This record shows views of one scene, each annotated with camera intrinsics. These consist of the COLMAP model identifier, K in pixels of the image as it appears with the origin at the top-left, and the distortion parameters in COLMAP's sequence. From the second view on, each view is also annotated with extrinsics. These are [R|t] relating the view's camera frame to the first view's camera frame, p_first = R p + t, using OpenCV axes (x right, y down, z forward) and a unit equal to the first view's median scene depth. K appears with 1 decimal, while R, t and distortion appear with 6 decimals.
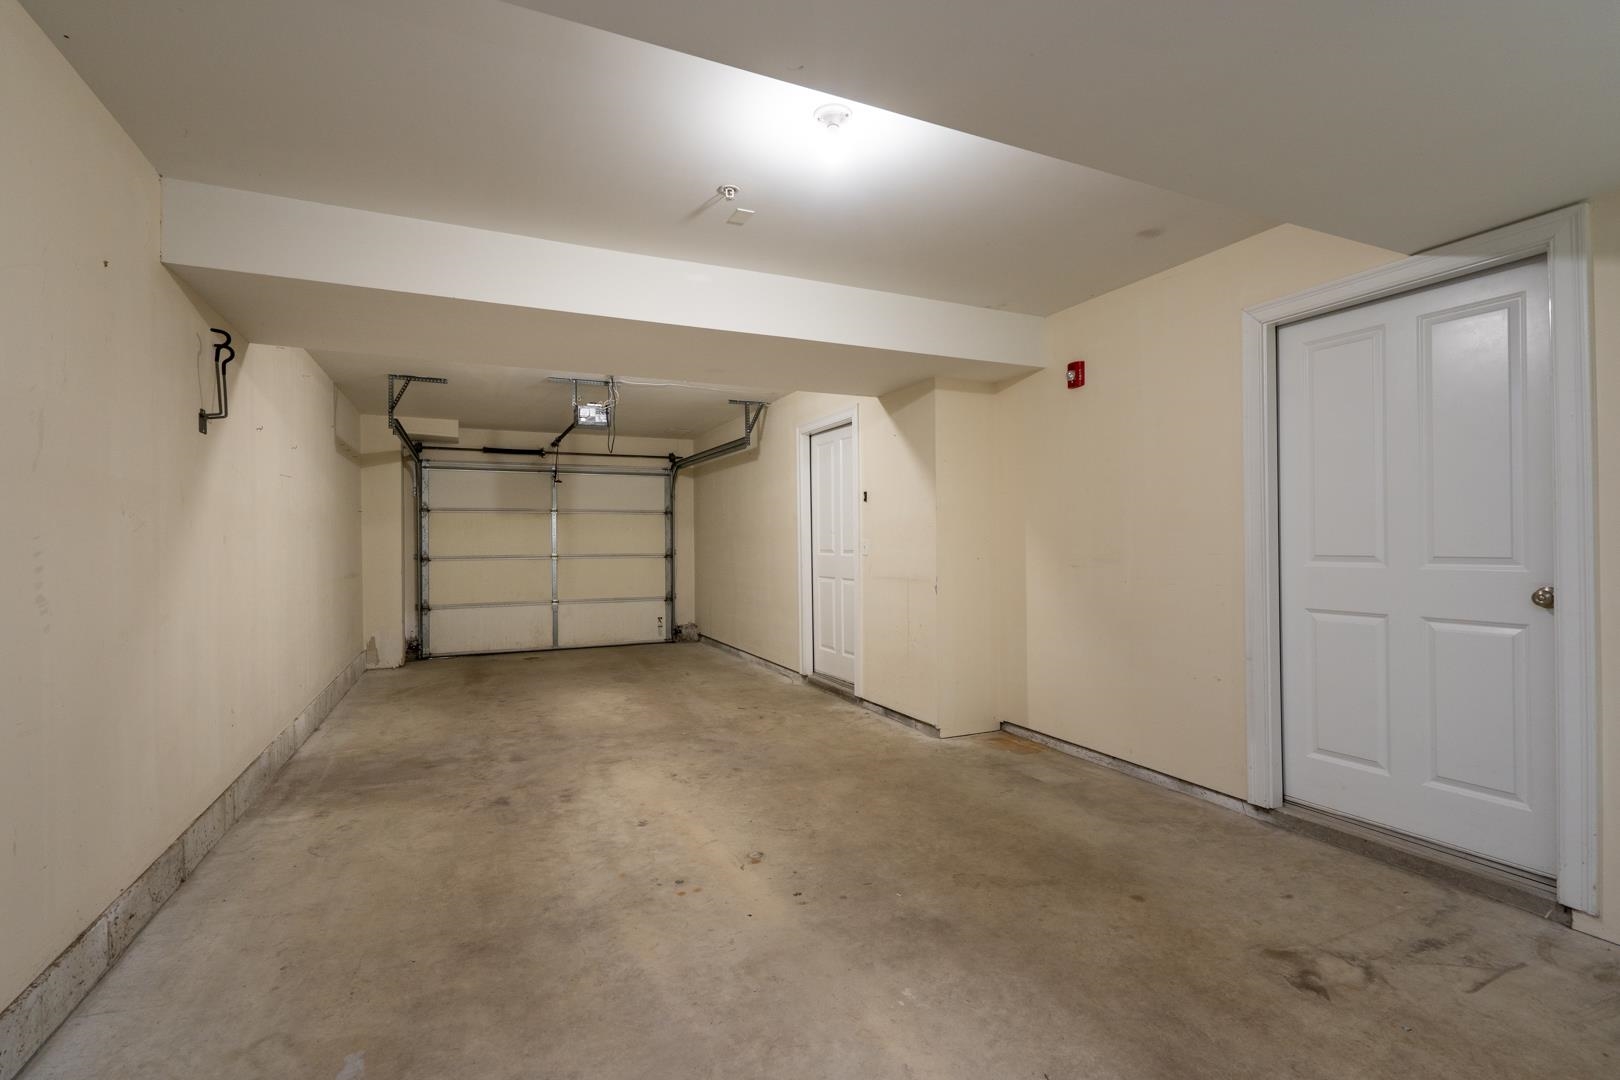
lens RADIAL K [[746.8, 0, 804.2], [0, 746.8, 541.0], [0, 0, 1]] dist [-0.000943, 0.000003]
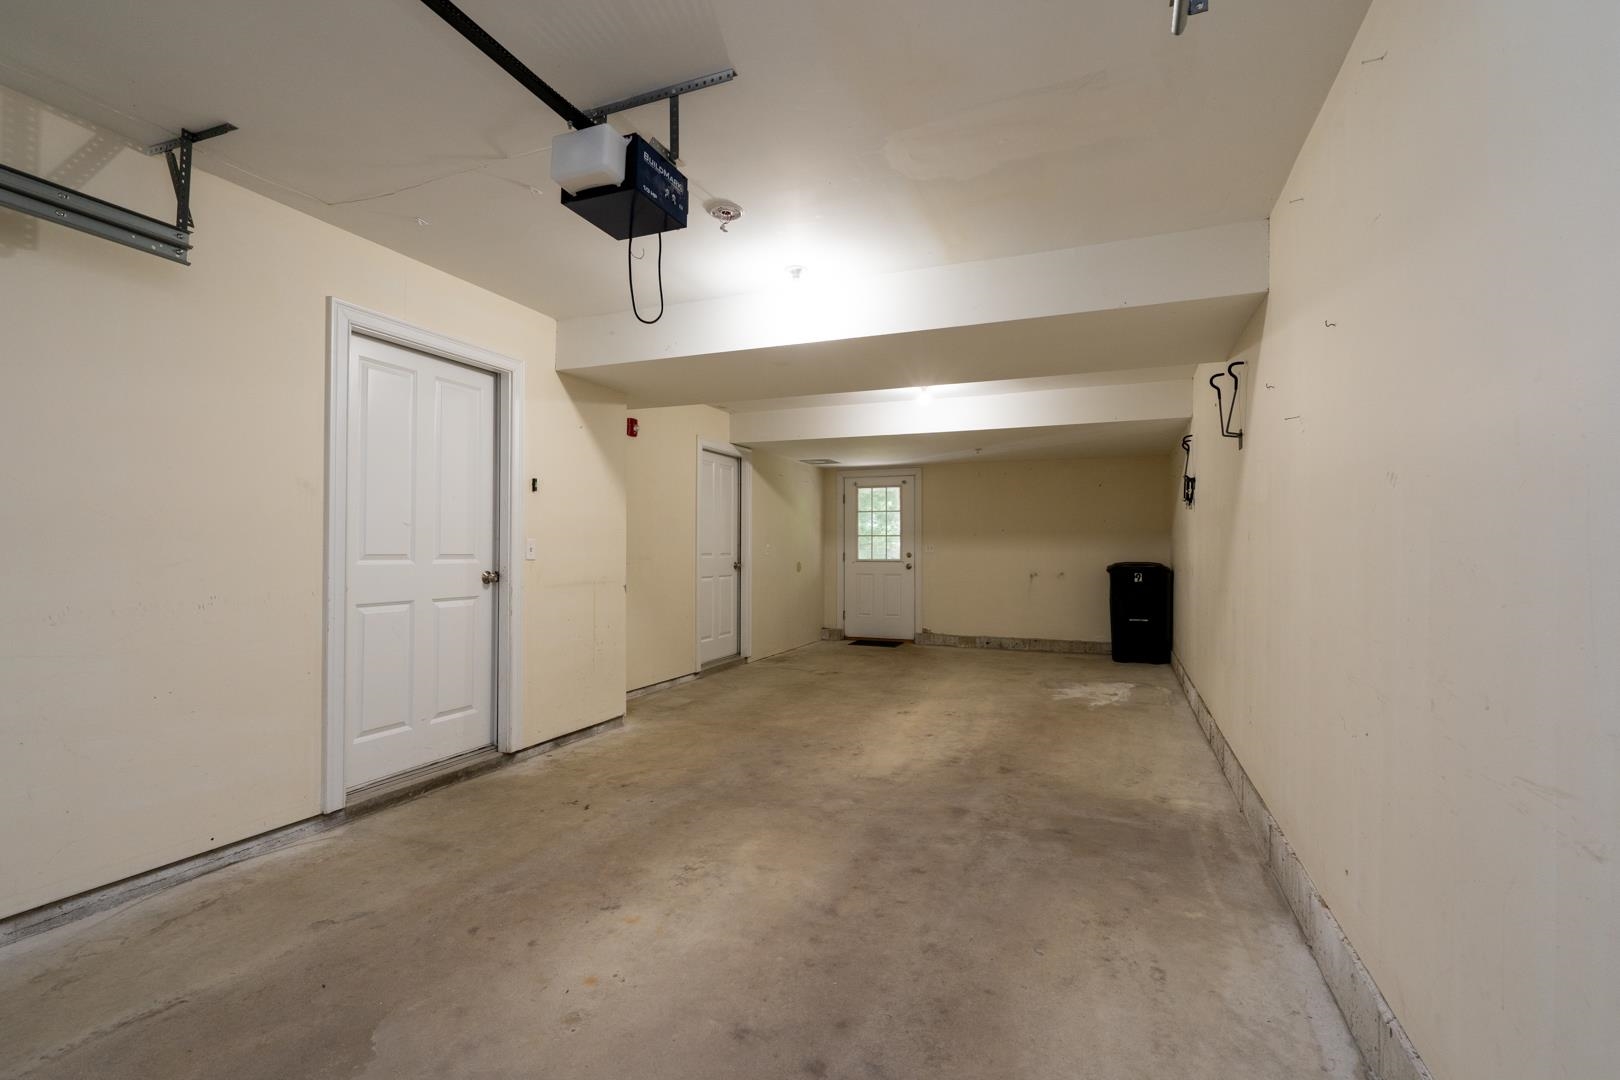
lens RADIAL K [[746.8, 0, 804.2], [0, 746.8, 541.0], [0, 0, 1]] dist [-0.000943, 0.000003]
pose [[-0.686435, 0.015241, 0.727032, -0.943638], [0.001301, 0.999804, -0.019731, 0.020413], [-0.727190, -0.012599, -0.686320, 1.843538]]
